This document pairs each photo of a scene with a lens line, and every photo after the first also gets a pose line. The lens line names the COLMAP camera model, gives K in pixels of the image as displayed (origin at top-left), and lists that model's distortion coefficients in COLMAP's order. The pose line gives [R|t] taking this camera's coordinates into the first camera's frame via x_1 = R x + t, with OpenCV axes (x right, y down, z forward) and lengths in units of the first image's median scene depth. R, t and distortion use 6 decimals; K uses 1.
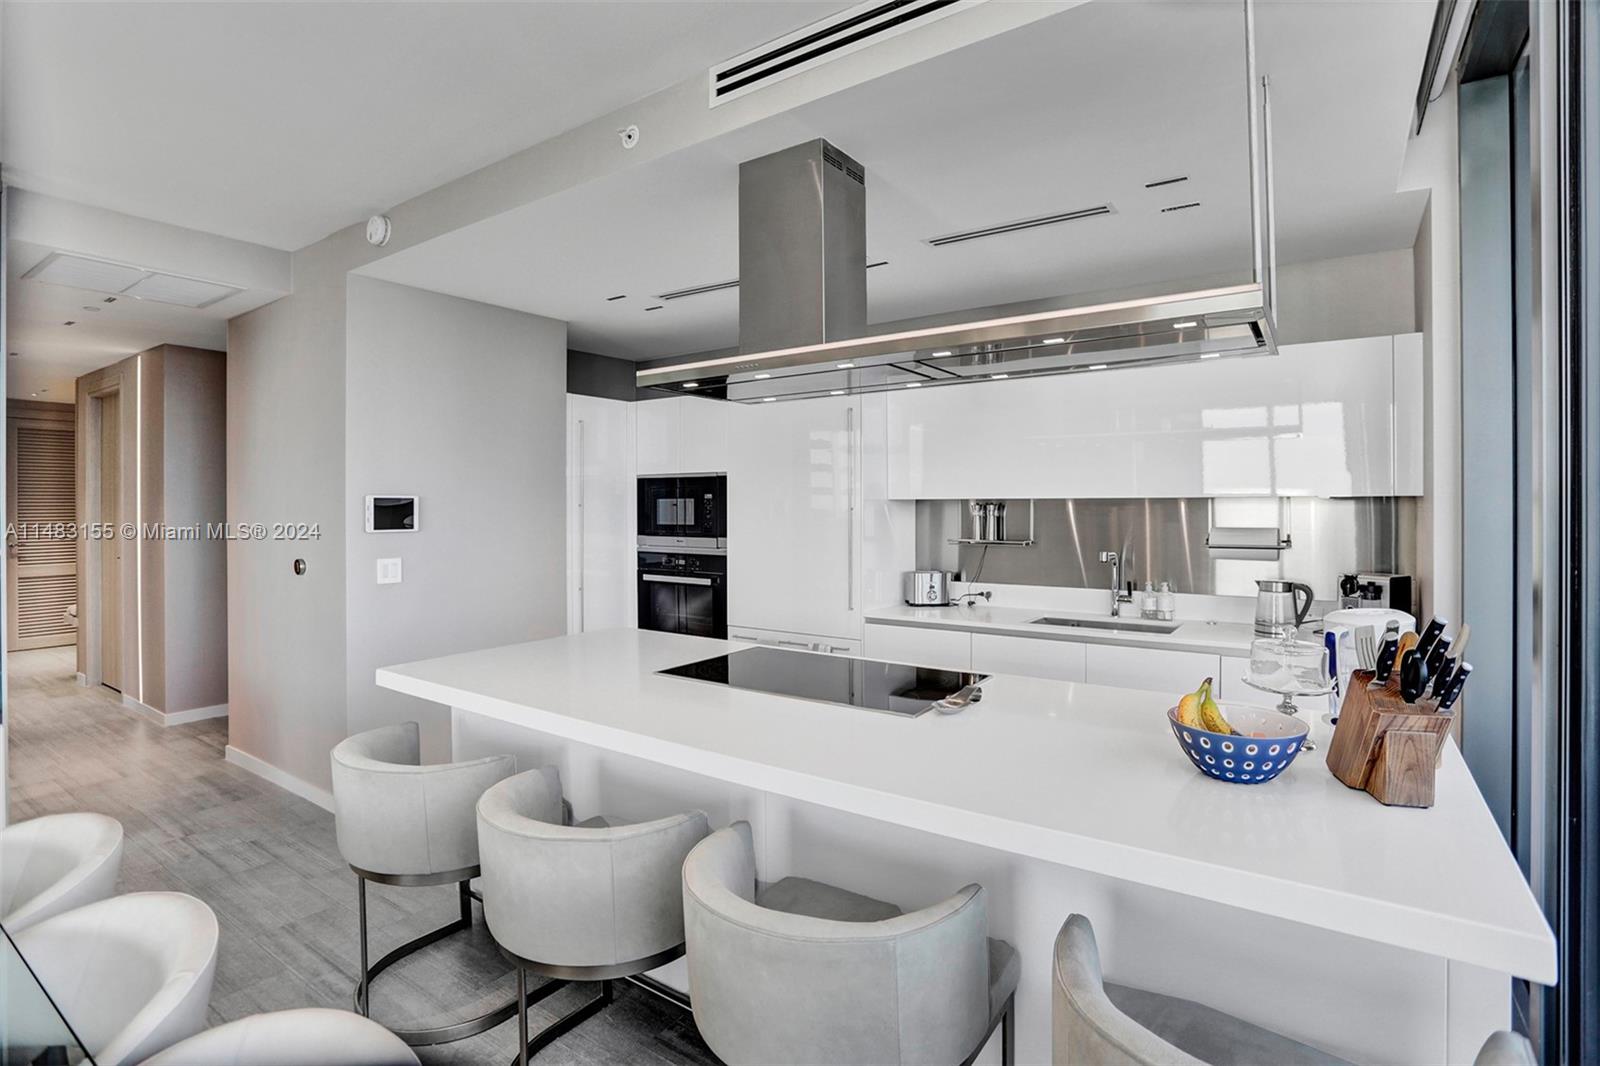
lens RADIAL K [[805.9, 0, 793.2], [0, 805.9, 499.7], [0, 0, 1]] dist [-0.073908, 0.036909]
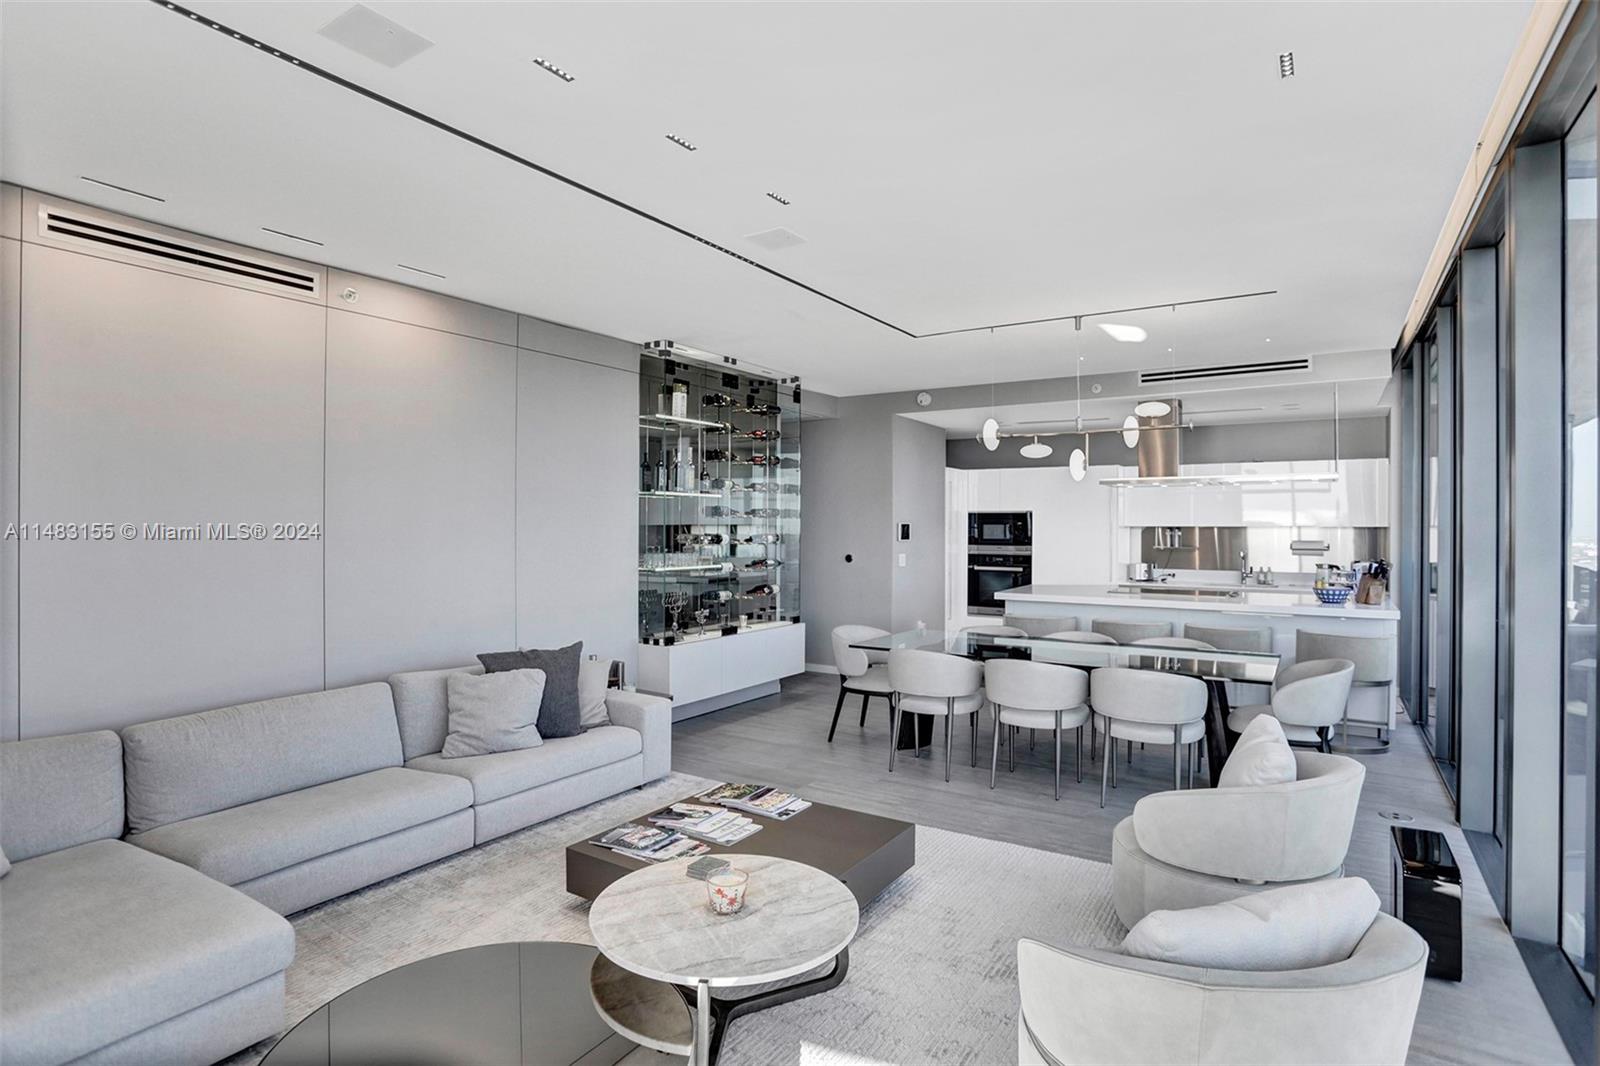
lens RADIAL K [[827.3, 0, 804.3], [0, 827.3, 524.1], [0, 0, 1]] dist [-0.072658, 0.042496]
pose [[0.999488, 0.006512, 0.031333, -0.663137], [-0.006669, 0.999966, 0.004915, -0.009119], [-0.031300, -0.005121, 0.999497, -0.887555]]
